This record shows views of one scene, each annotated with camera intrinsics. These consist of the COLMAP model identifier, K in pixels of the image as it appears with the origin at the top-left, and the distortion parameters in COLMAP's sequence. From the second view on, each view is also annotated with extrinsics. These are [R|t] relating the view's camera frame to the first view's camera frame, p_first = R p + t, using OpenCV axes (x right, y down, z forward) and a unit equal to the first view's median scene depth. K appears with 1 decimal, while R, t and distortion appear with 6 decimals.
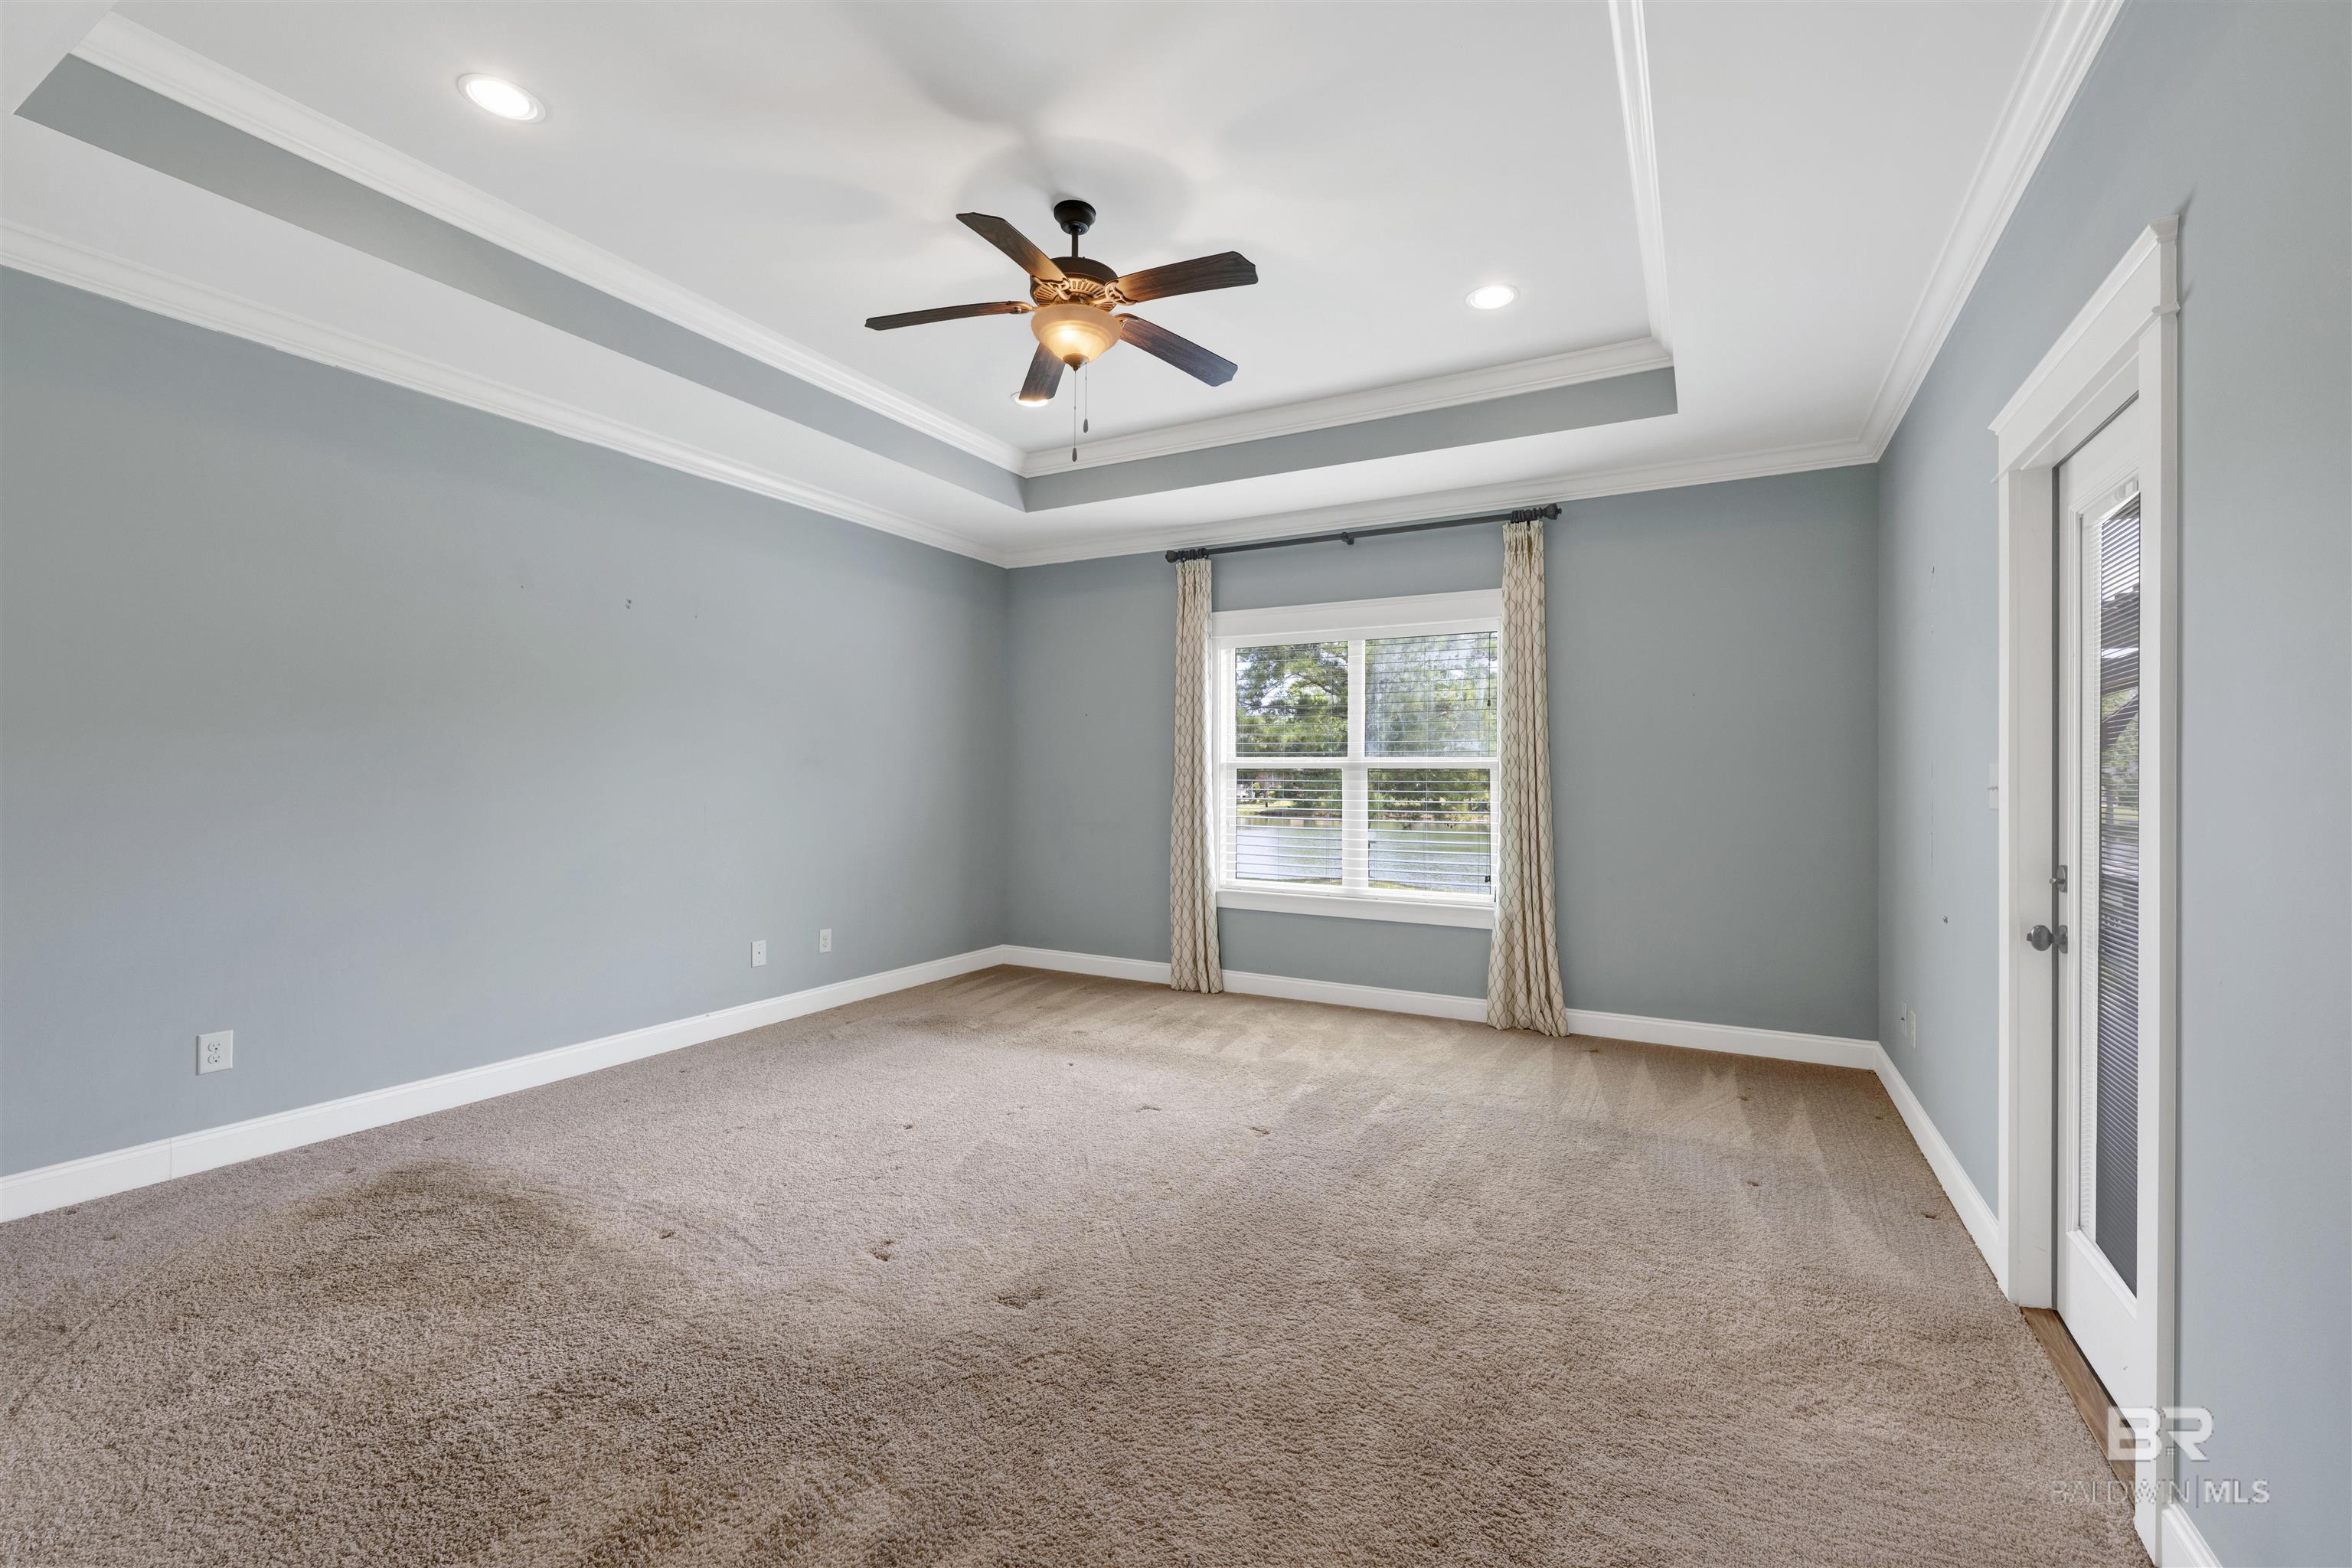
lens RADIAL K [[968.9, 0, 1151.2], [0, 968.9, 785.1], [0, 0, 1]] dist [-0.002885, 0.001506]
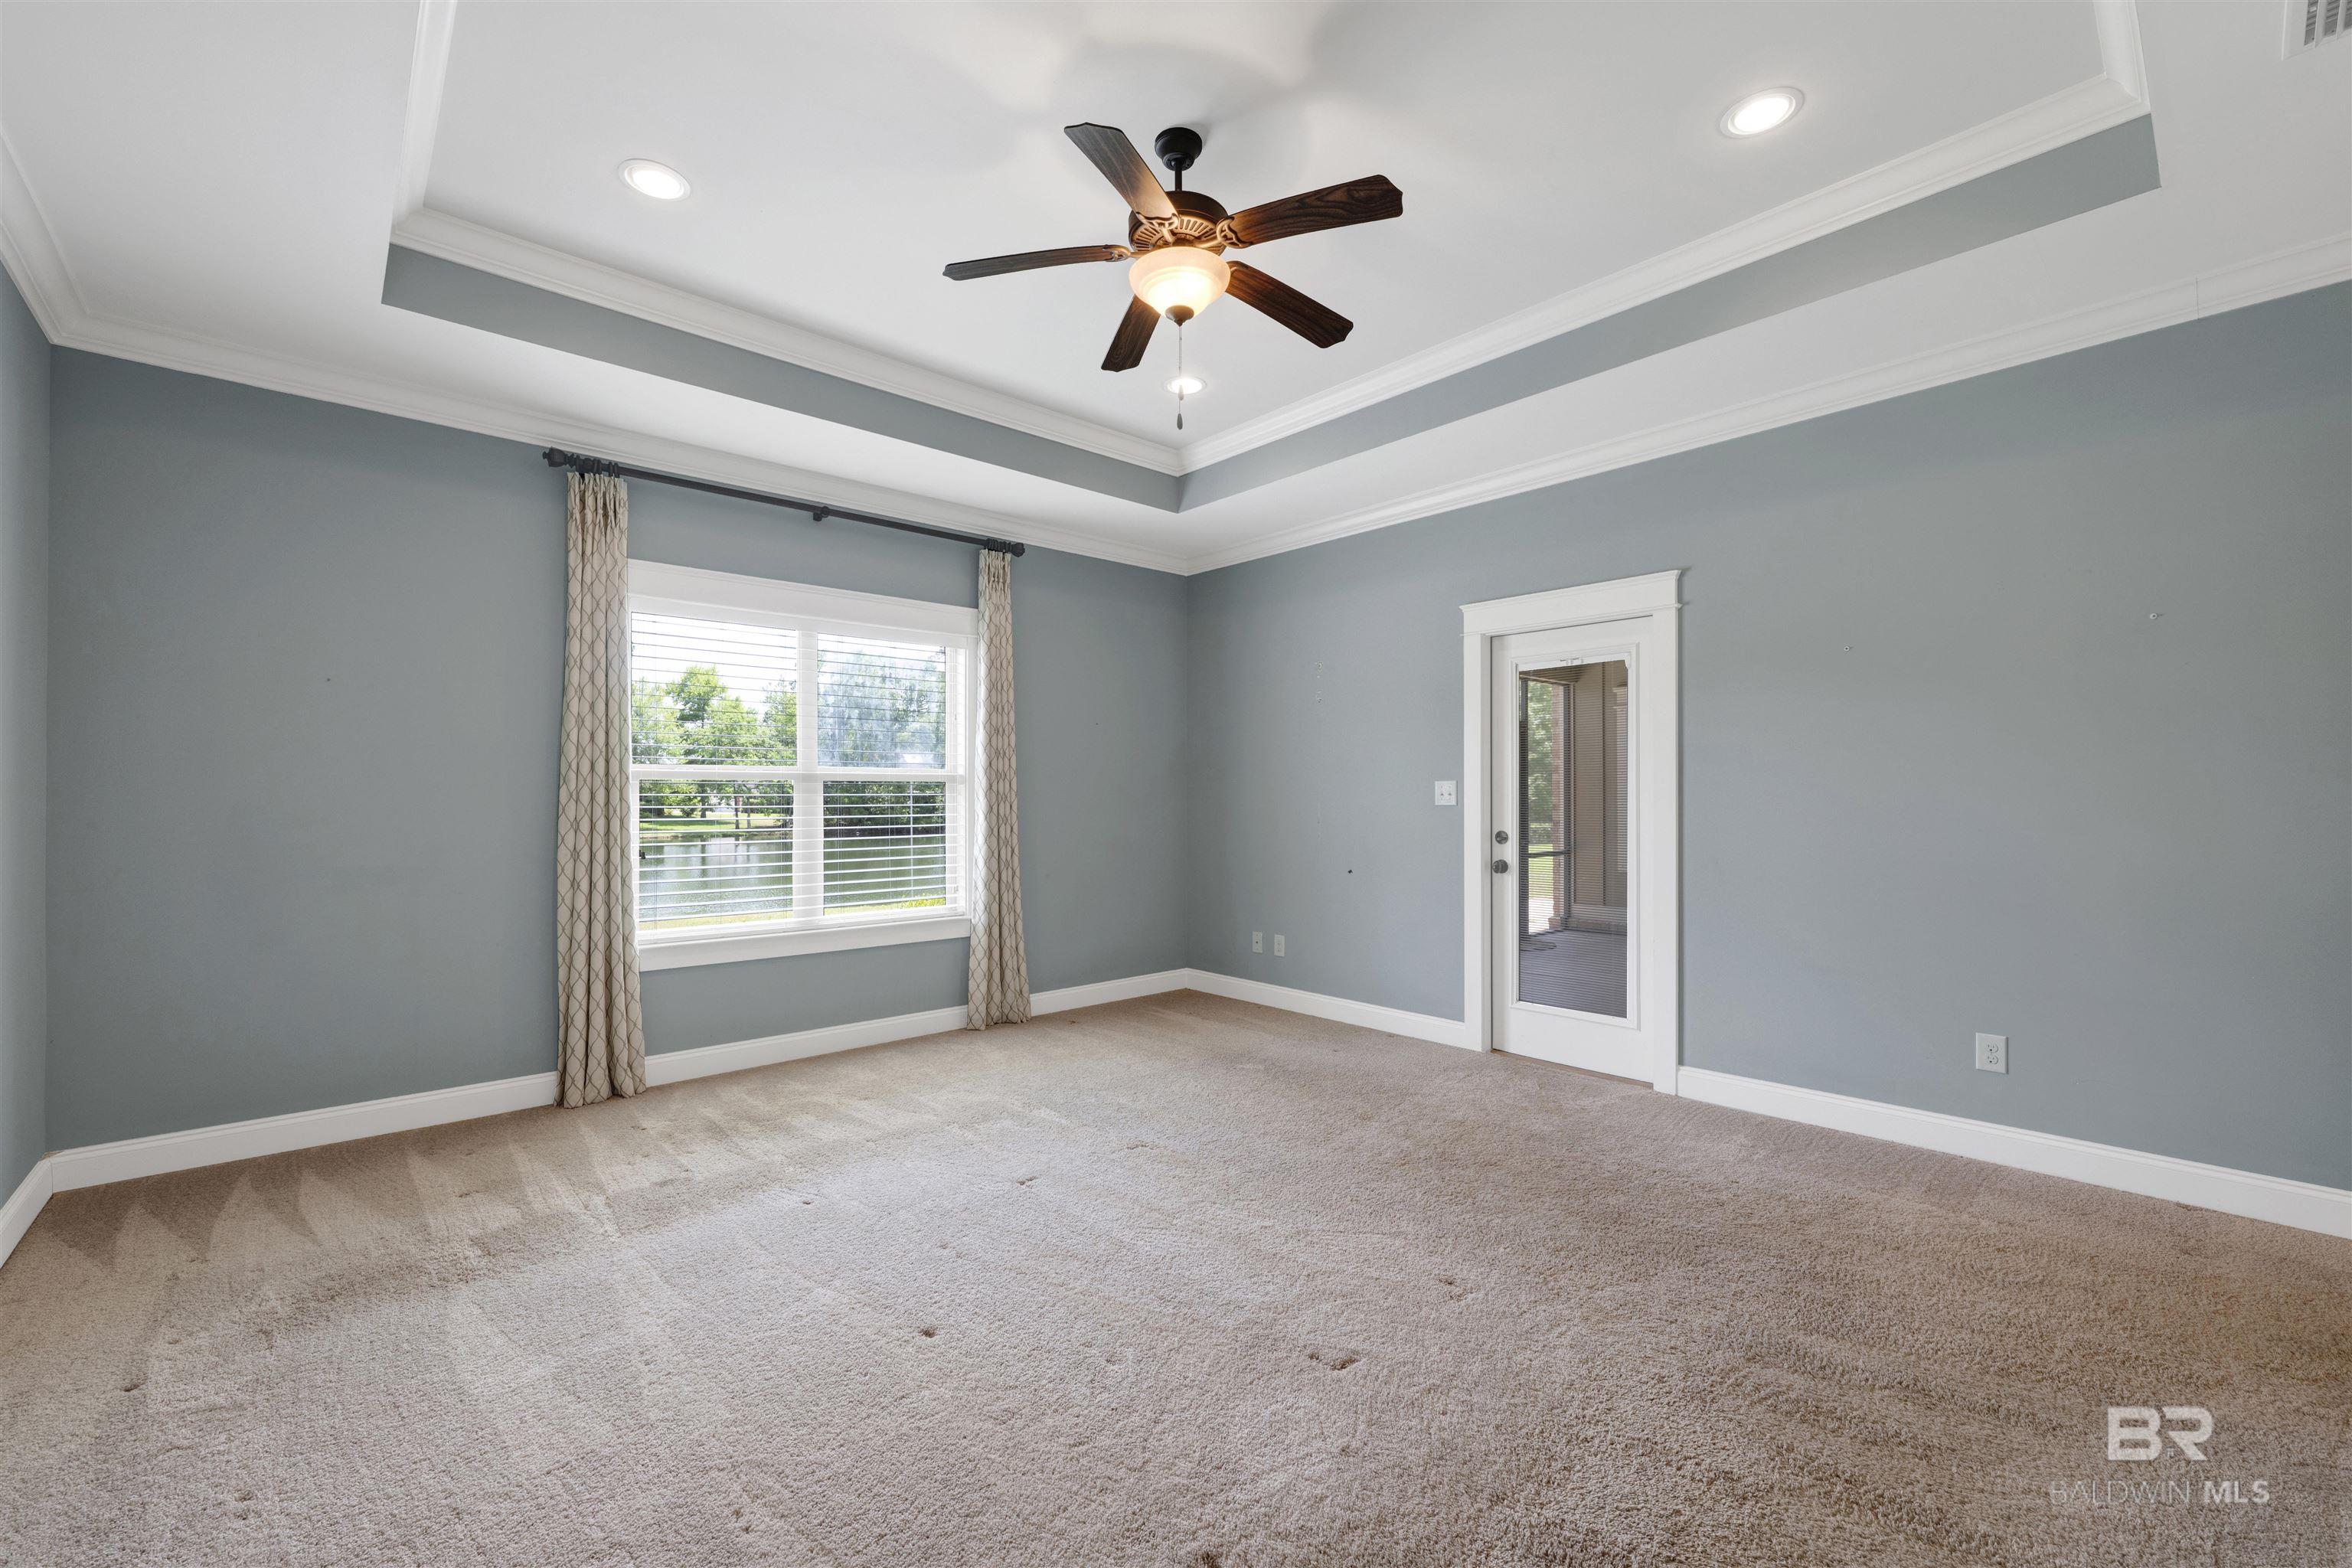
lens RADIAL K [[968.9, 0, 1225.1], [0, 968.9, 802.4], [0, 0, 1]] dist [-0.002885, 0.001506]
pose [[0.301821, -0.012767, 0.953279, -0.557744], [0.008161, 0.999908, 0.010808, -0.003780], [-0.953330, 0.004518, 0.301897, 0.428812]]
